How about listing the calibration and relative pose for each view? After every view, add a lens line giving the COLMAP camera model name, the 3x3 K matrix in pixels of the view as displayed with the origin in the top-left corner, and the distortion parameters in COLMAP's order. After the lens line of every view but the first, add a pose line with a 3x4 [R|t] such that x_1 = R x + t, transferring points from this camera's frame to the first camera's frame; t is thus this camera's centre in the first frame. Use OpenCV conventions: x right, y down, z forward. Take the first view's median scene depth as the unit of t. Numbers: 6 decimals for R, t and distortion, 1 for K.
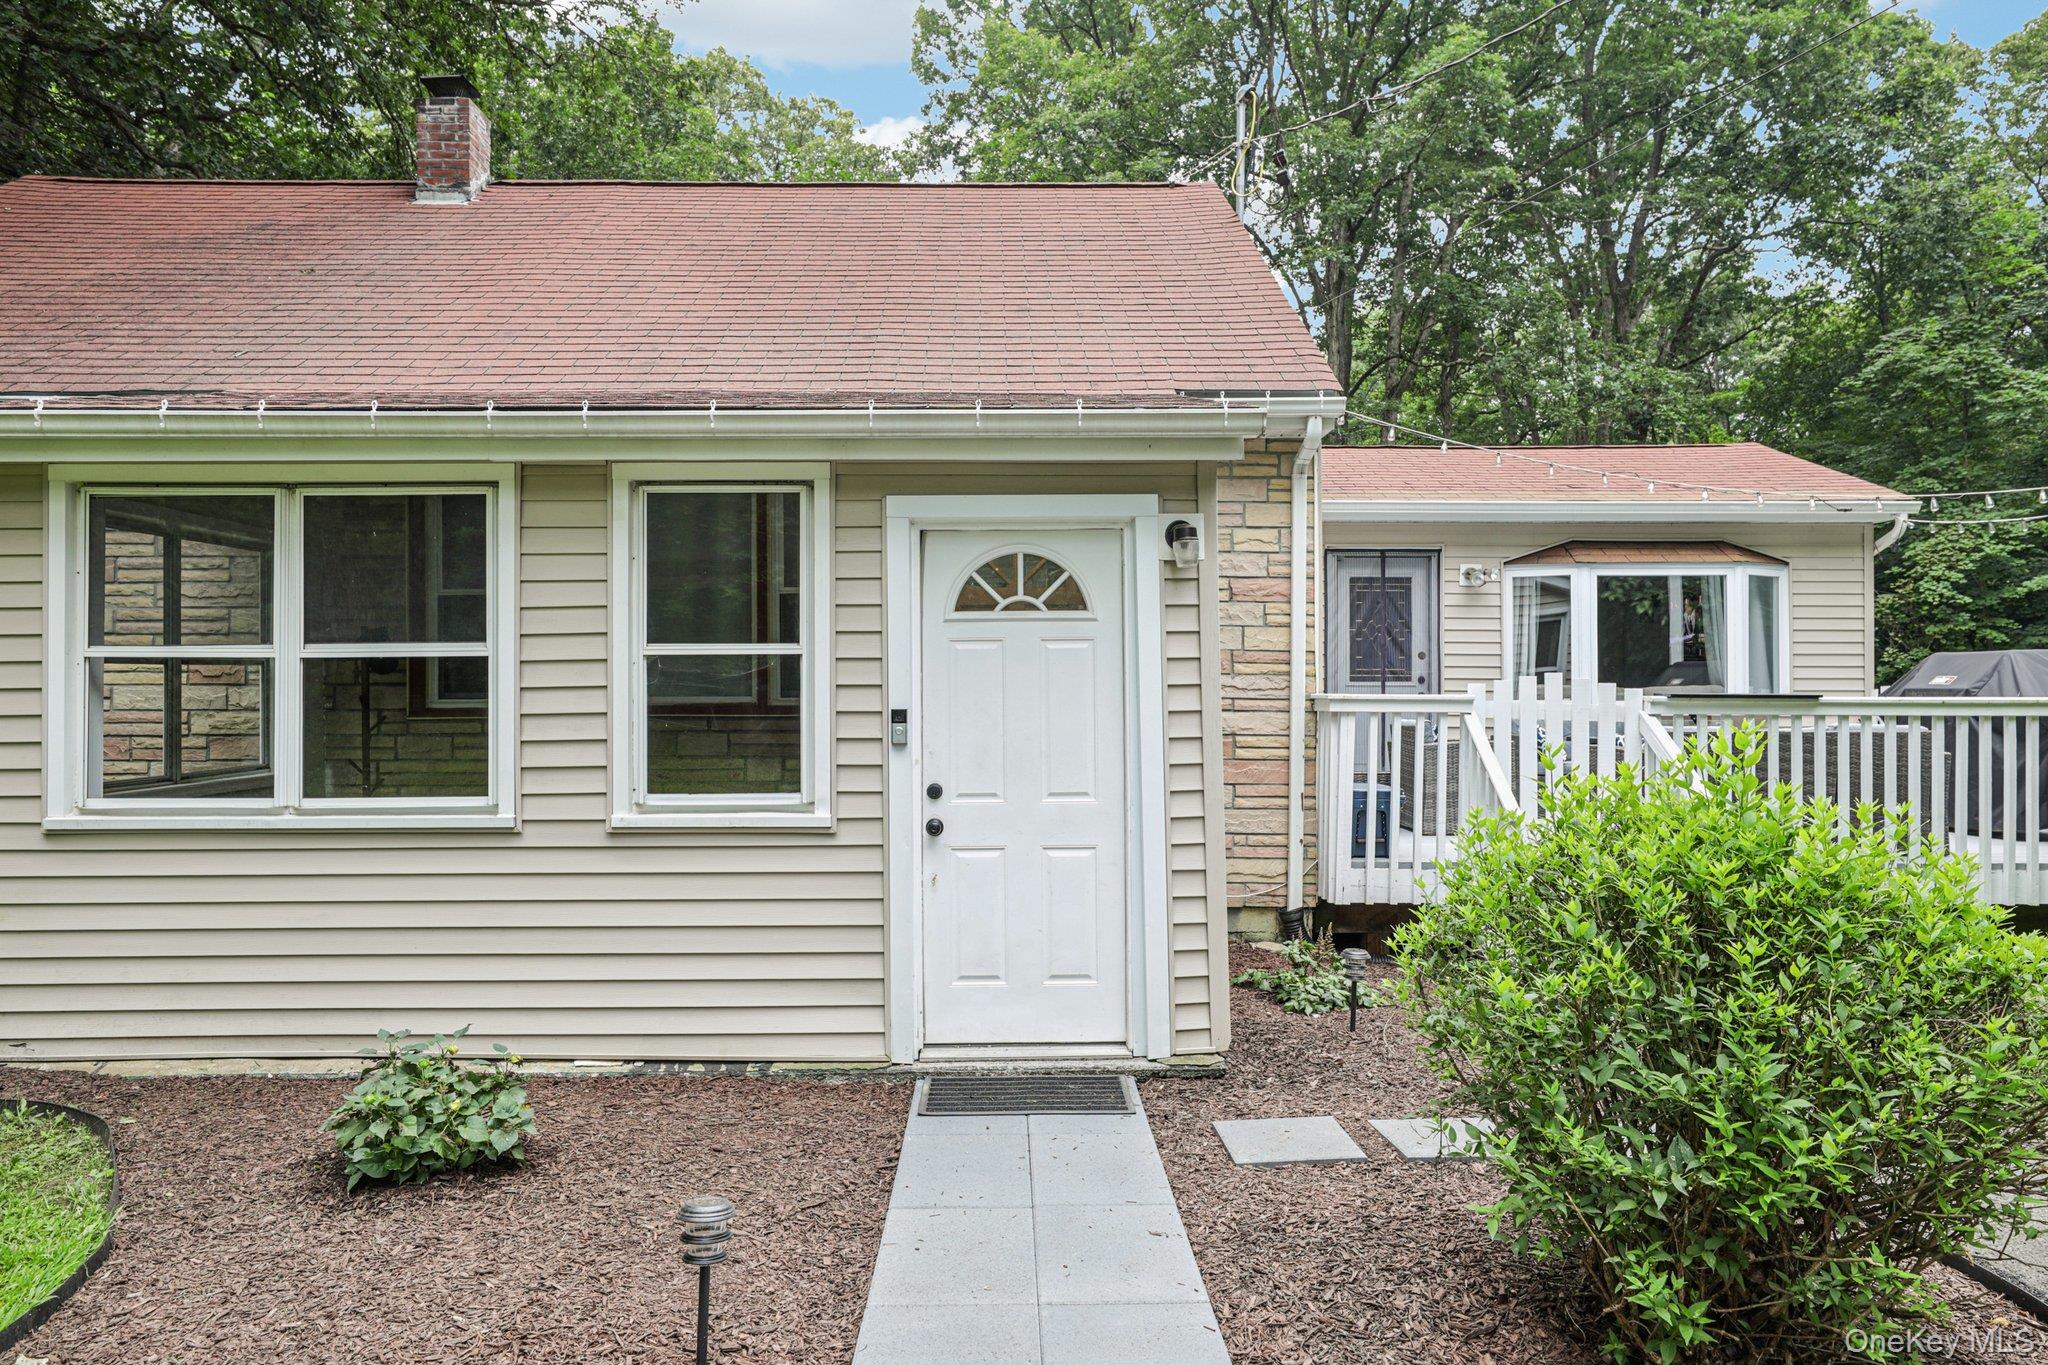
lens RADIAL K [[1311.1, 0, 1024.0], [0, 1311.1, 682.5], [0, 0, 1]] dist [-0.007687, 0.018499]
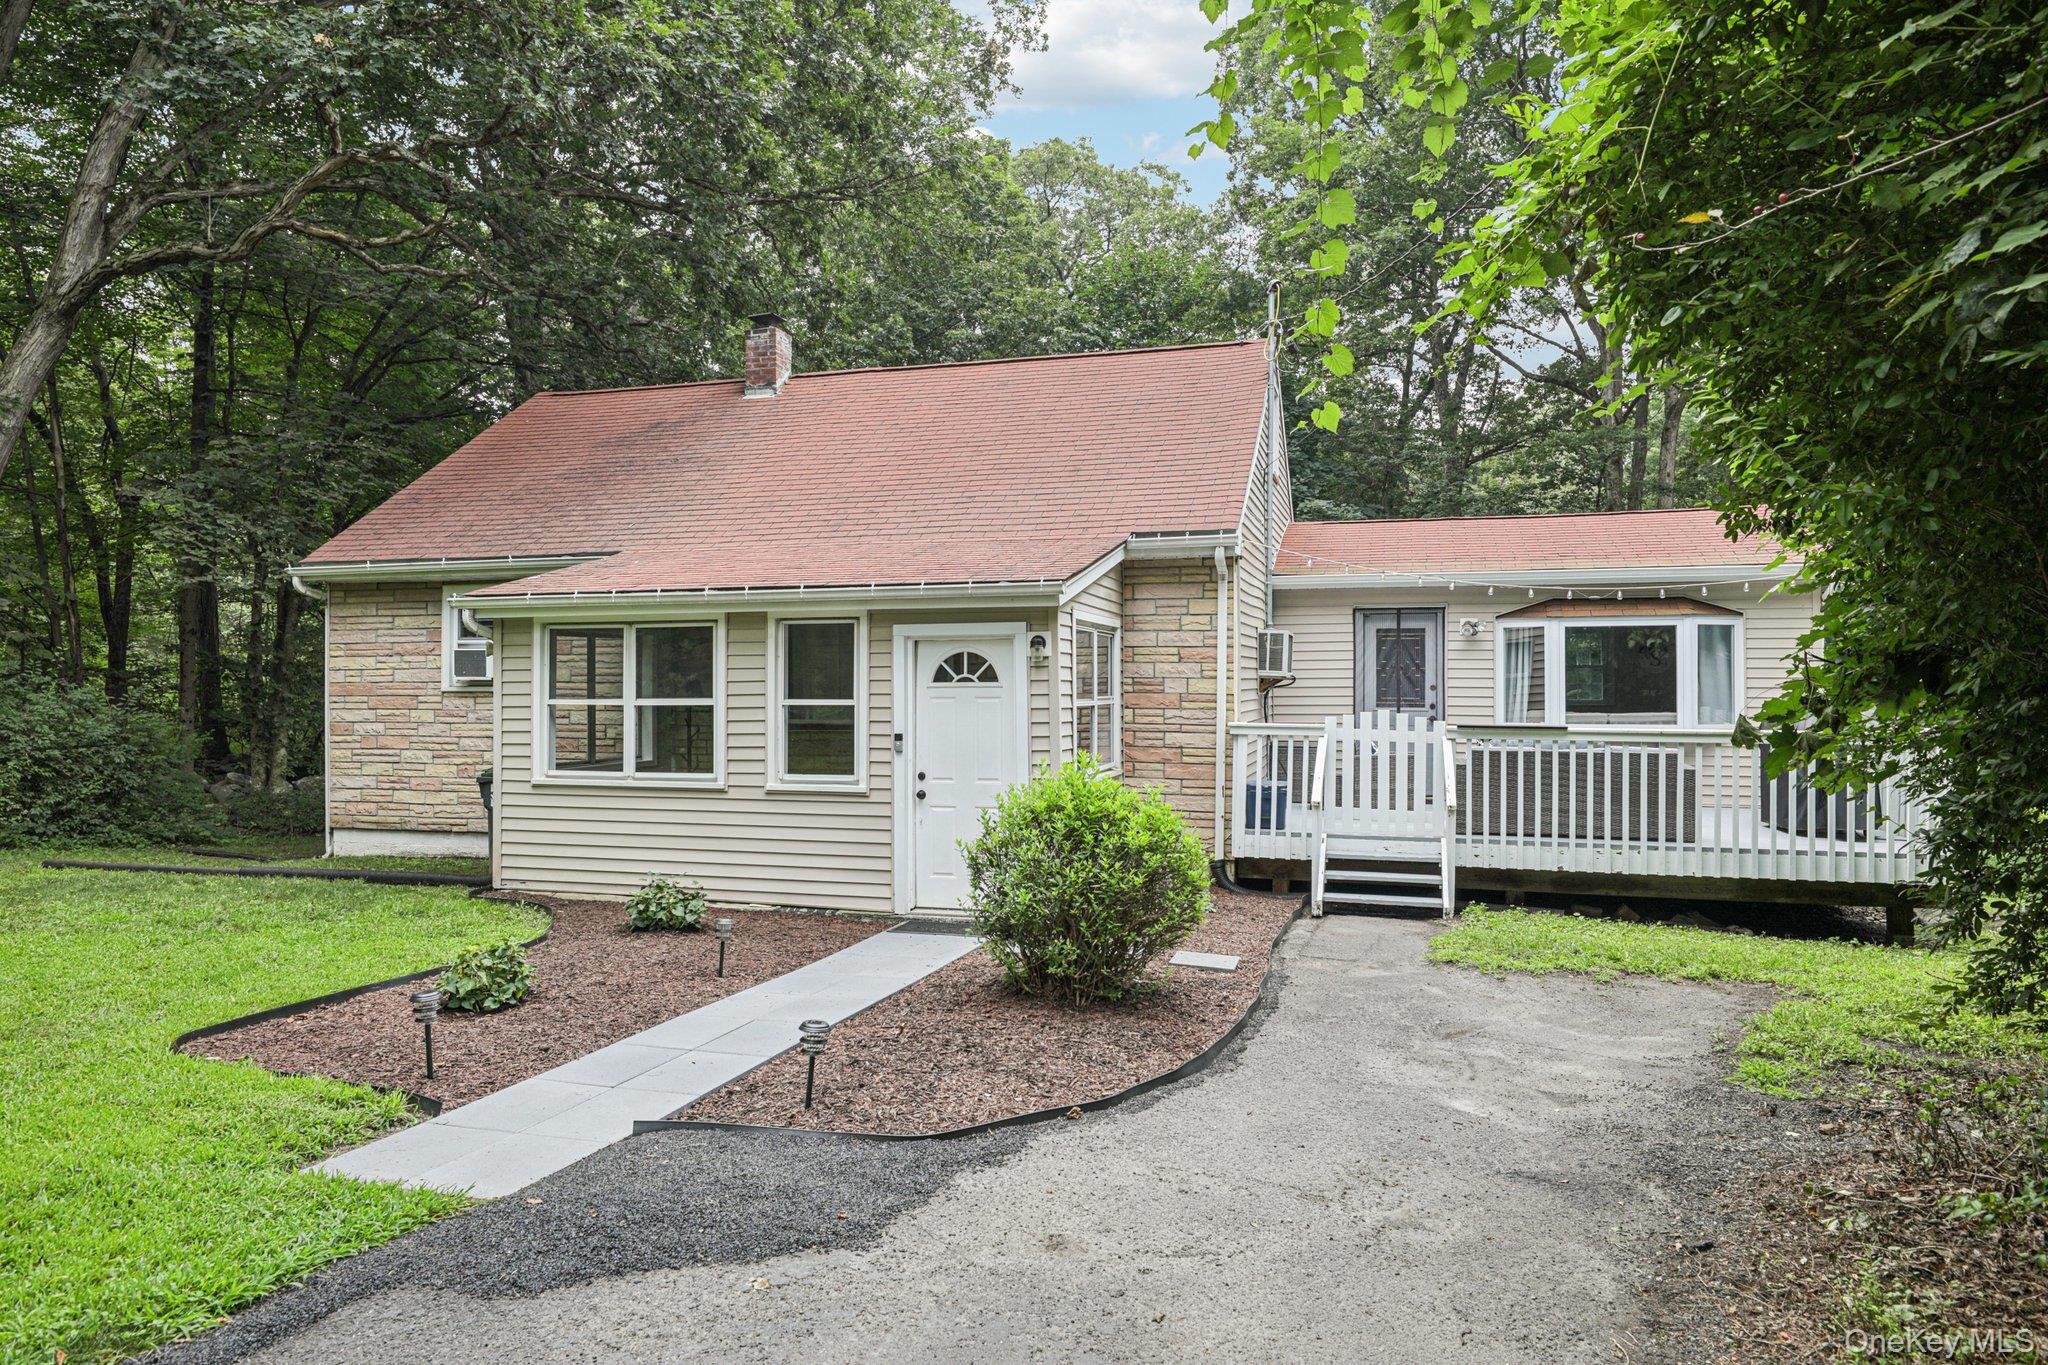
lens RADIAL K [[1294.2, 0, 1024.0], [0, 1294.2, 682.5], [0, 0, 1]] dist [-0.005511, 0.000762]
pose [[0.955506, 0.001266, -0.294968, 0.638618], [-0.001340, 0.999999, -0.000048, -0.054660], [0.294967, 0.000441, 0.955507, -0.775055]]
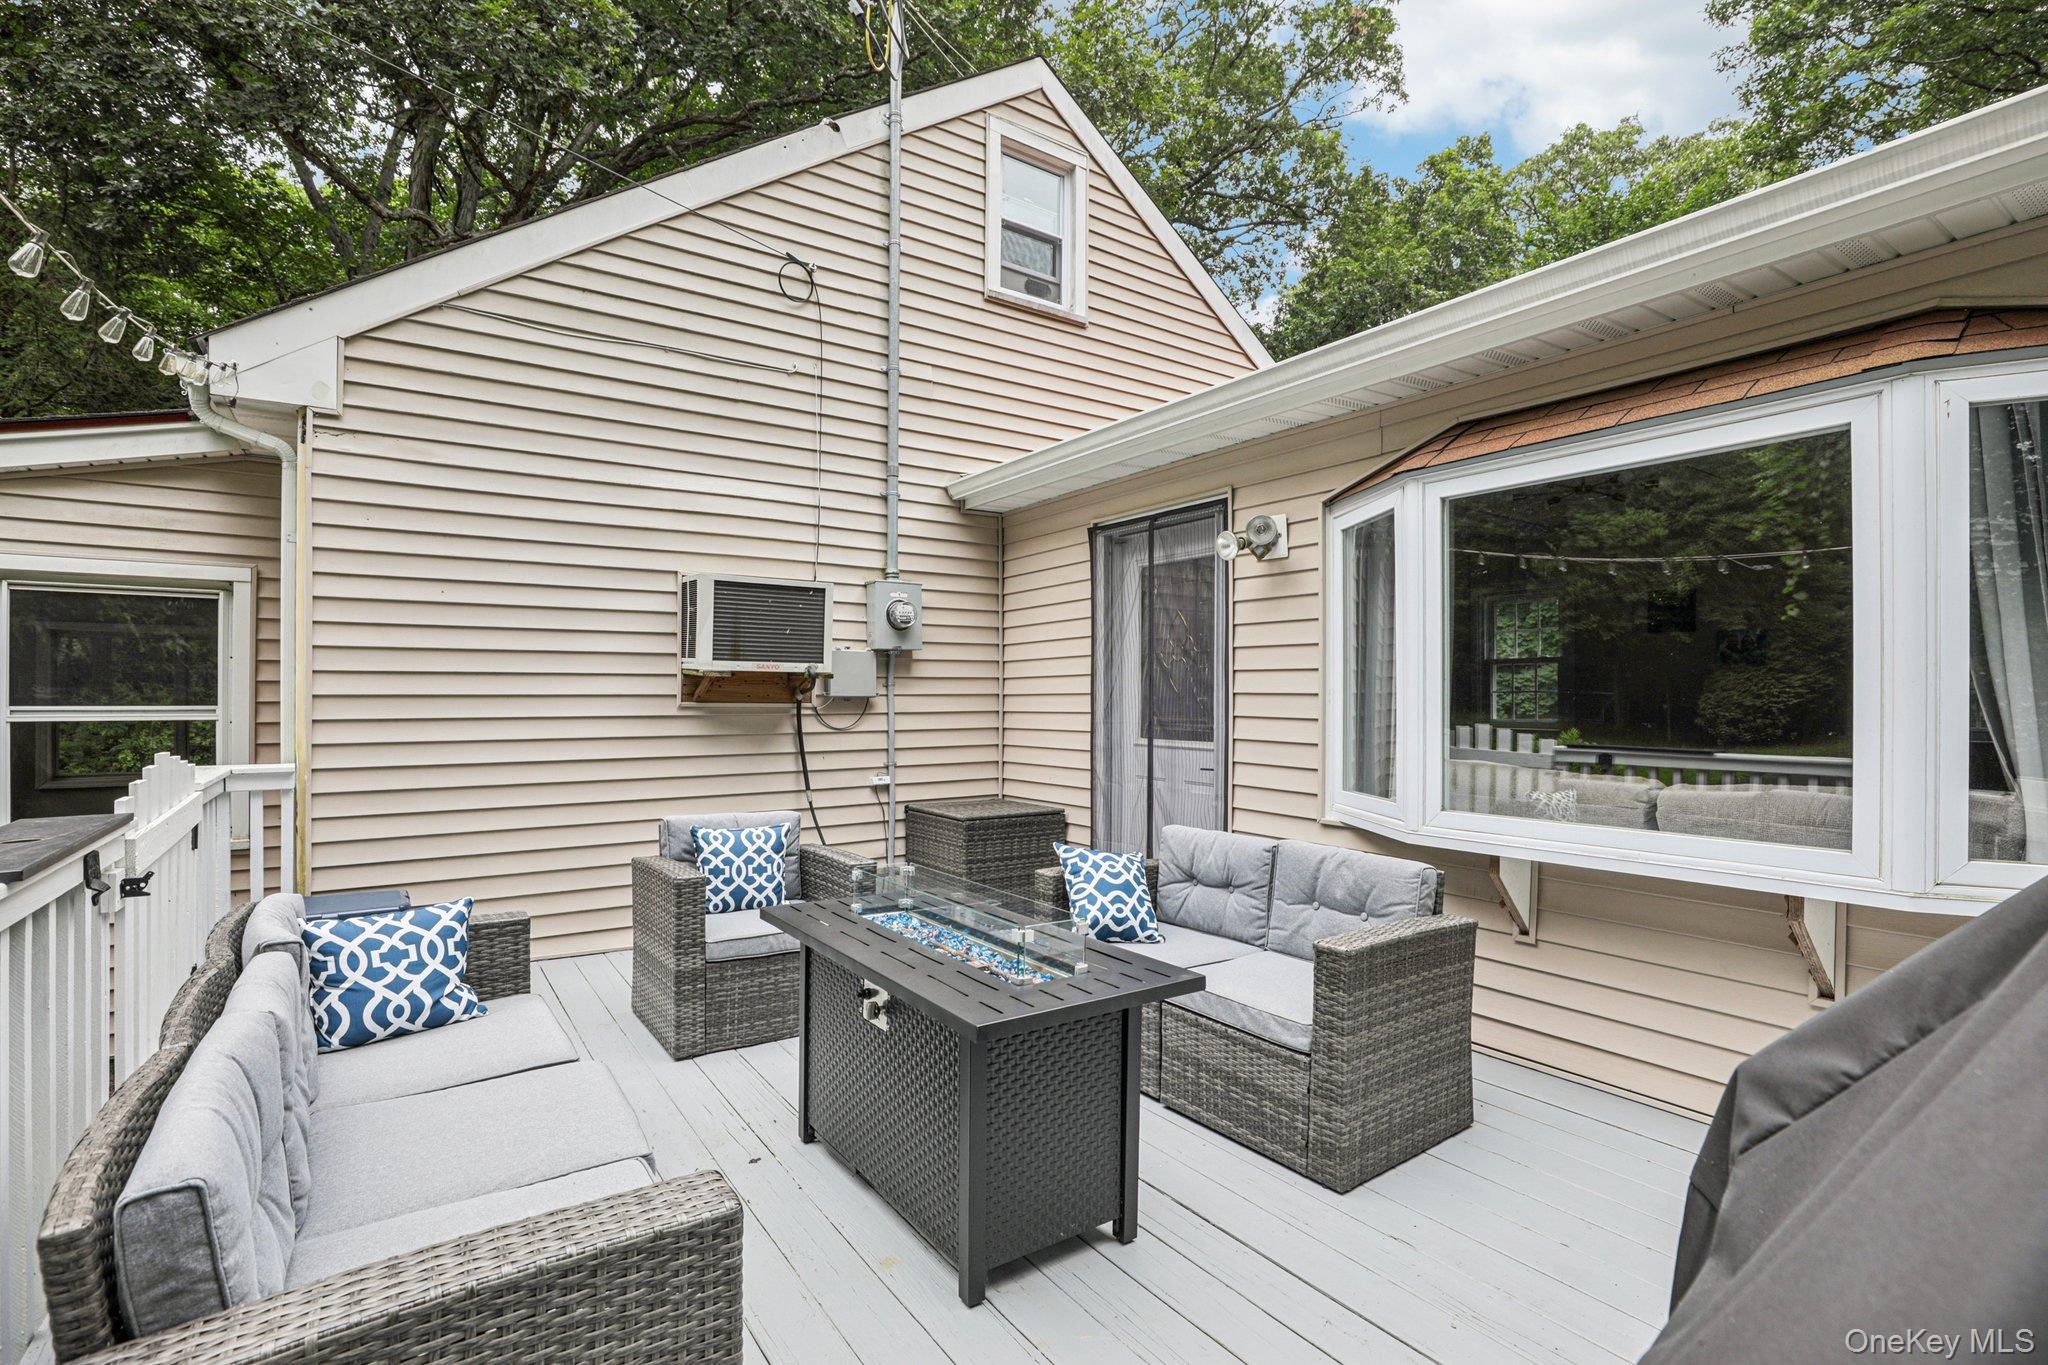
lens RADIAL K [[936.1, 0, 1022.2], [0, 936.1, 719.6], [0, 0, 1]] dist [-0.045092, 0.000434]
pose [[0.557026, 0.022469, -0.830191, 1.266694], [-0.004725, 0.999704, 0.023887, -0.042805], [0.830482, -0.009383, 0.556967, 1.538837]]
